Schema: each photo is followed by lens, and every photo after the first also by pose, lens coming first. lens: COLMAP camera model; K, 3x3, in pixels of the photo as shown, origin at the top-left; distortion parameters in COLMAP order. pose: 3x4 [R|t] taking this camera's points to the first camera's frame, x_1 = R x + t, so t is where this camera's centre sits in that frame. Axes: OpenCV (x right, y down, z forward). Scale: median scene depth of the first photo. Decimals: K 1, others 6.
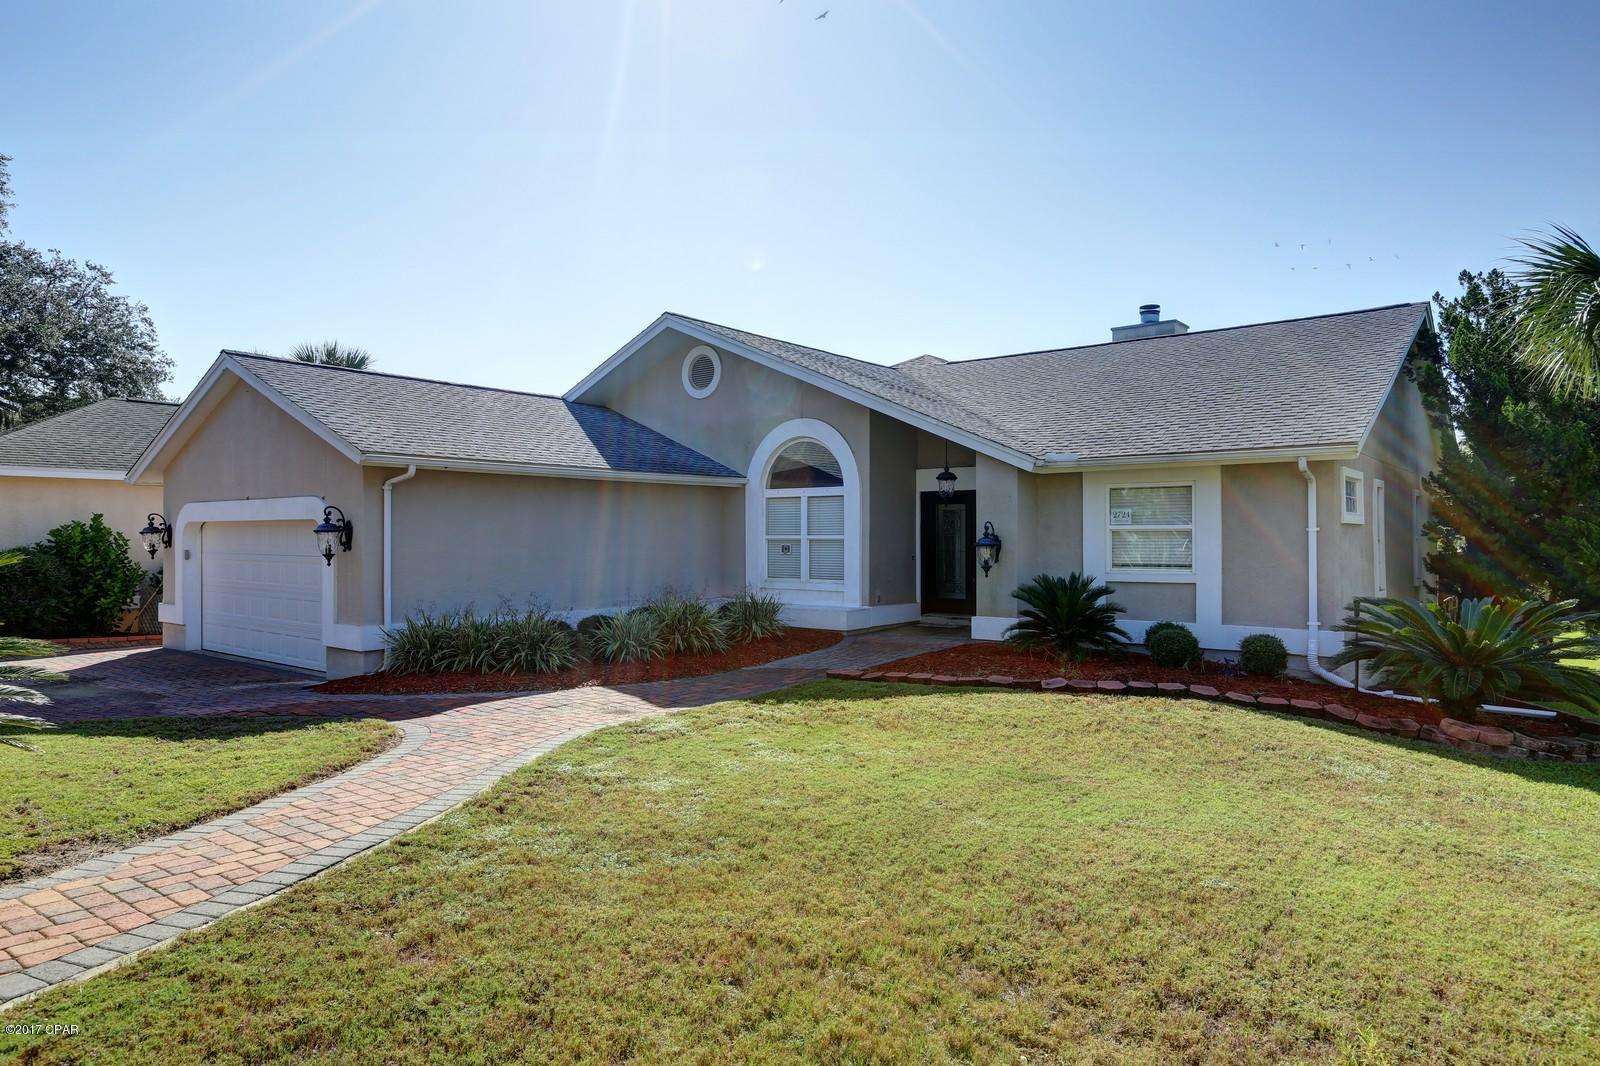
lens RADIAL K [[987.3, 0, 795.9], [0, 987.3, 531.8], [0, 0, 1]] dist [-0.006036, -0.000376]
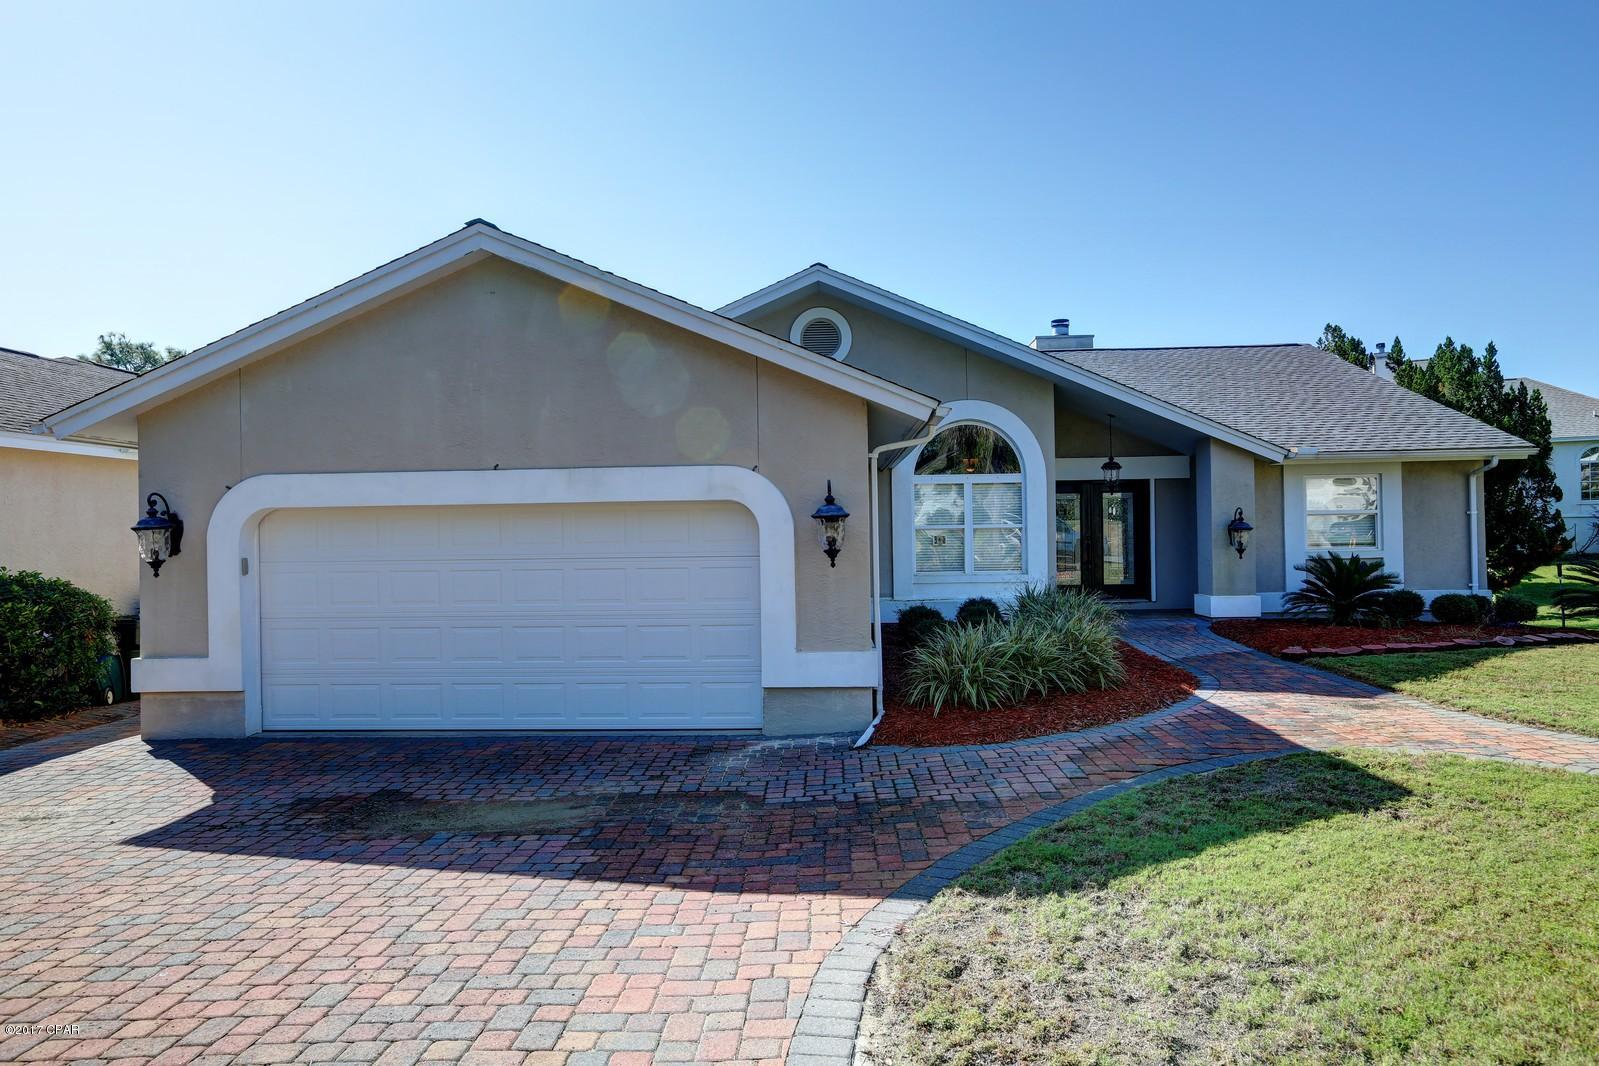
lens RADIAL K [[986.7, 0, 801.6], [0, 986.7, 533.5], [0, 0, 1]] dist [-0.006036, -0.000376]
pose [[0.798657, -0.012911, 0.601648, -0.699814], [0.012315, 0.999911, 0.005110, 0.005324], [-0.601661, 0.003328, 0.798745, 0.357308]]
